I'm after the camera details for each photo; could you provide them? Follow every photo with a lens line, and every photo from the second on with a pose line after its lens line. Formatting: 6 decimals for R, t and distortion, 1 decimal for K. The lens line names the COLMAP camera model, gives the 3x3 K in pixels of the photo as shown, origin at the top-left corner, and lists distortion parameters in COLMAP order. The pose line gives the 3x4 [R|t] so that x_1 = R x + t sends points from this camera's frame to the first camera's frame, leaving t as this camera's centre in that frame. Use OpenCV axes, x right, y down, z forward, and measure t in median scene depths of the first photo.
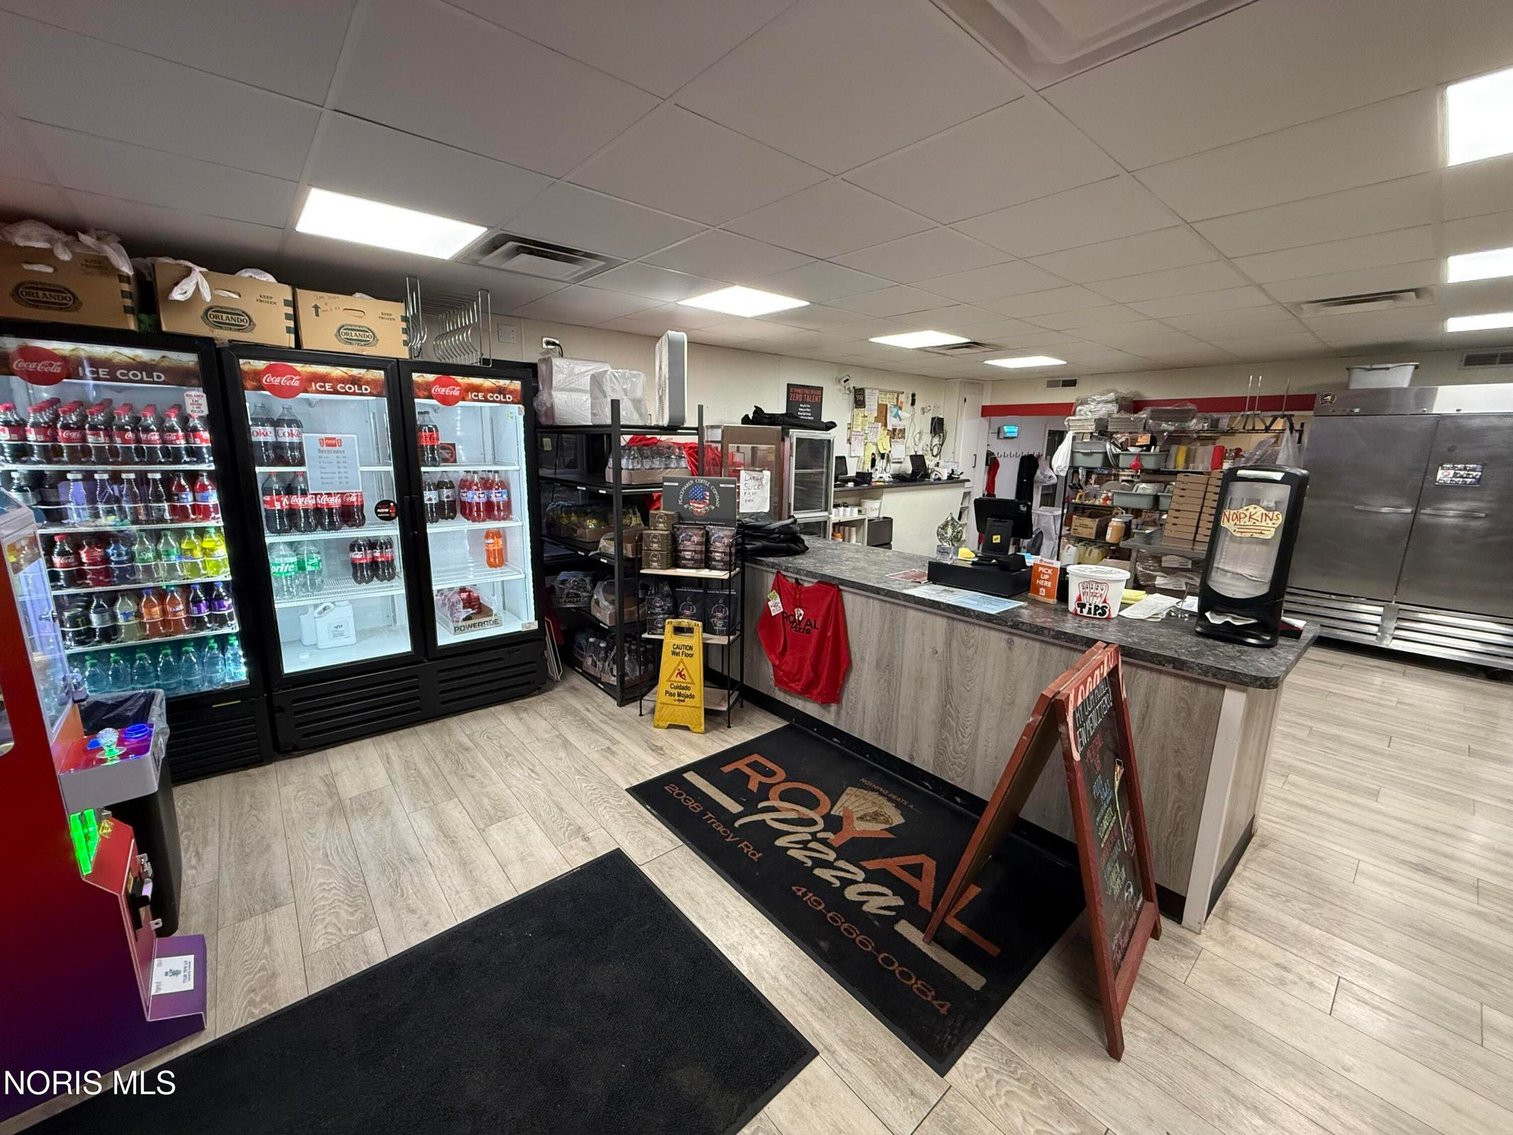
lens RADIAL K [[602.0, 0, 753.0], [0, 602.0, 569.2], [0, 0, 1]] dist [-0.000061, -0.000050]
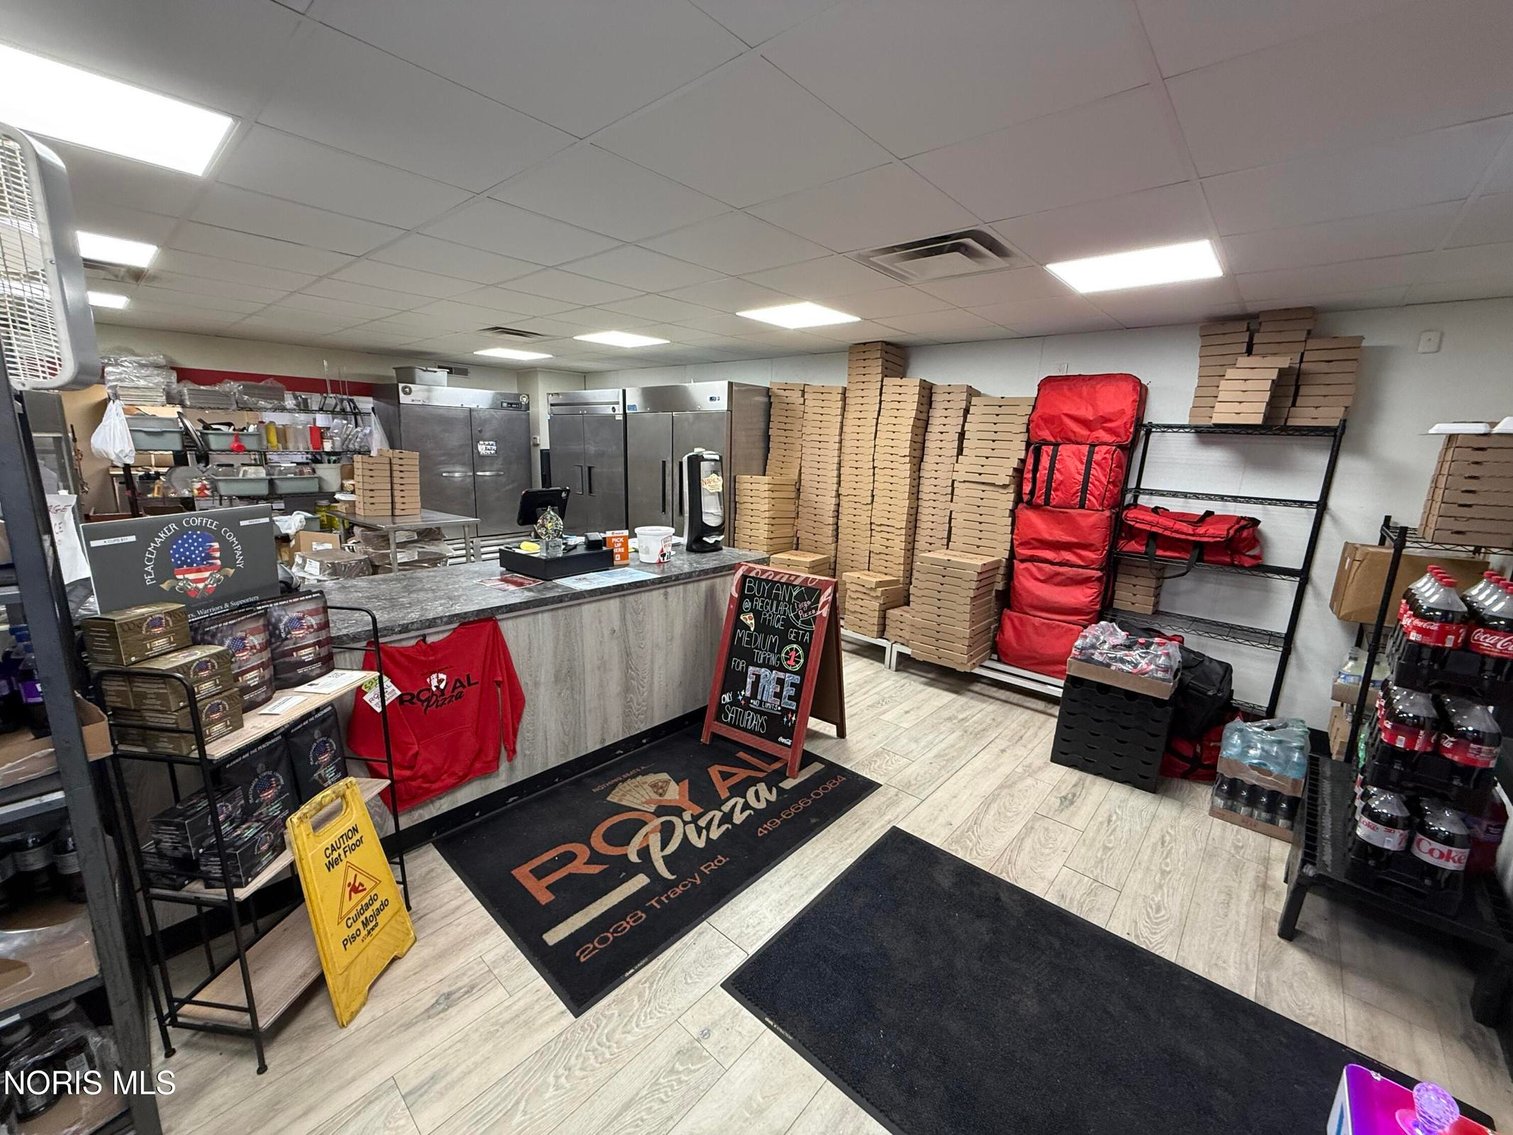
lens RADIAL K [[602.0, 0, 753.0], [0, 602.0, 569.2], [0, 0, 1]] dist [-0.000061, -0.000050]
pose [[-0.127312, -0.226729, 0.965601, -0.737838], [0.172860, 0.953553, 0.246691, -0.191141], [-0.976684, 0.198320, -0.082206, 0.803000]]
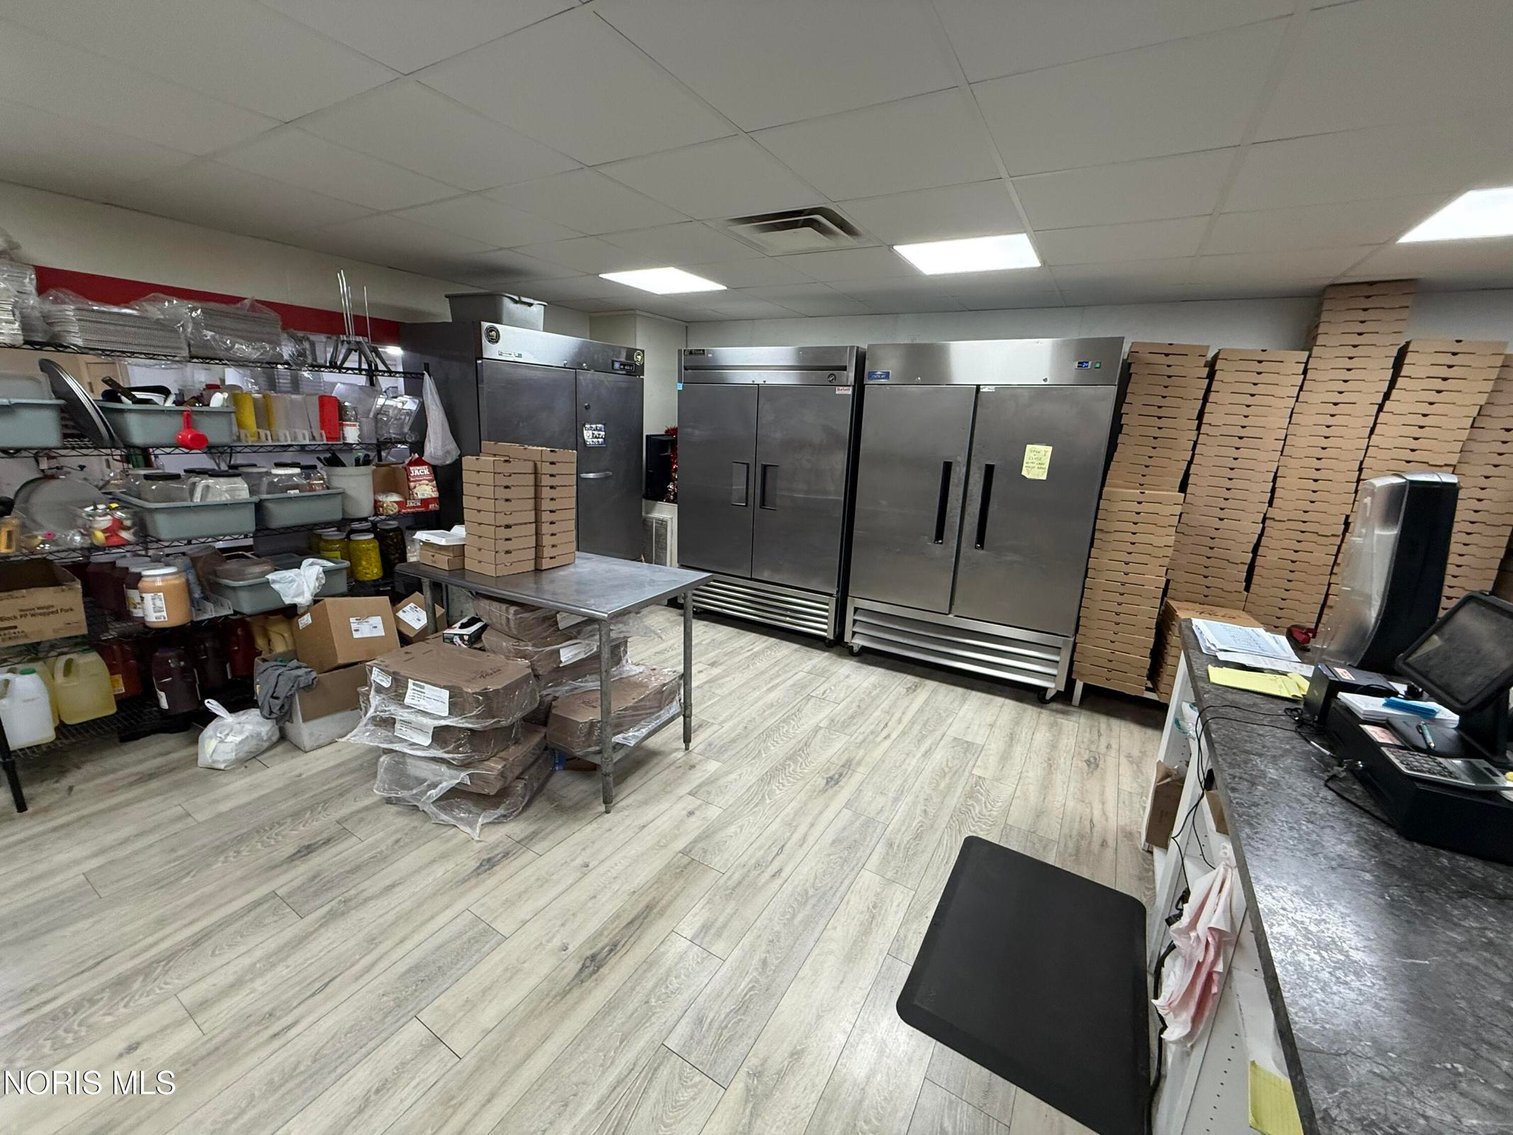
lens RADIAL K [[602.9, 0, 750.1], [0, 602.9, 571.5], [0, 0, 1]] dist [0.000614, 0.000160]
pose [[-0.311354, -0.267892, 0.911753, 0.226822], [0.148033, 0.934057, 0.324997, -0.354323], [-0.938693, 0.236159, -0.251166, 1.631637]]
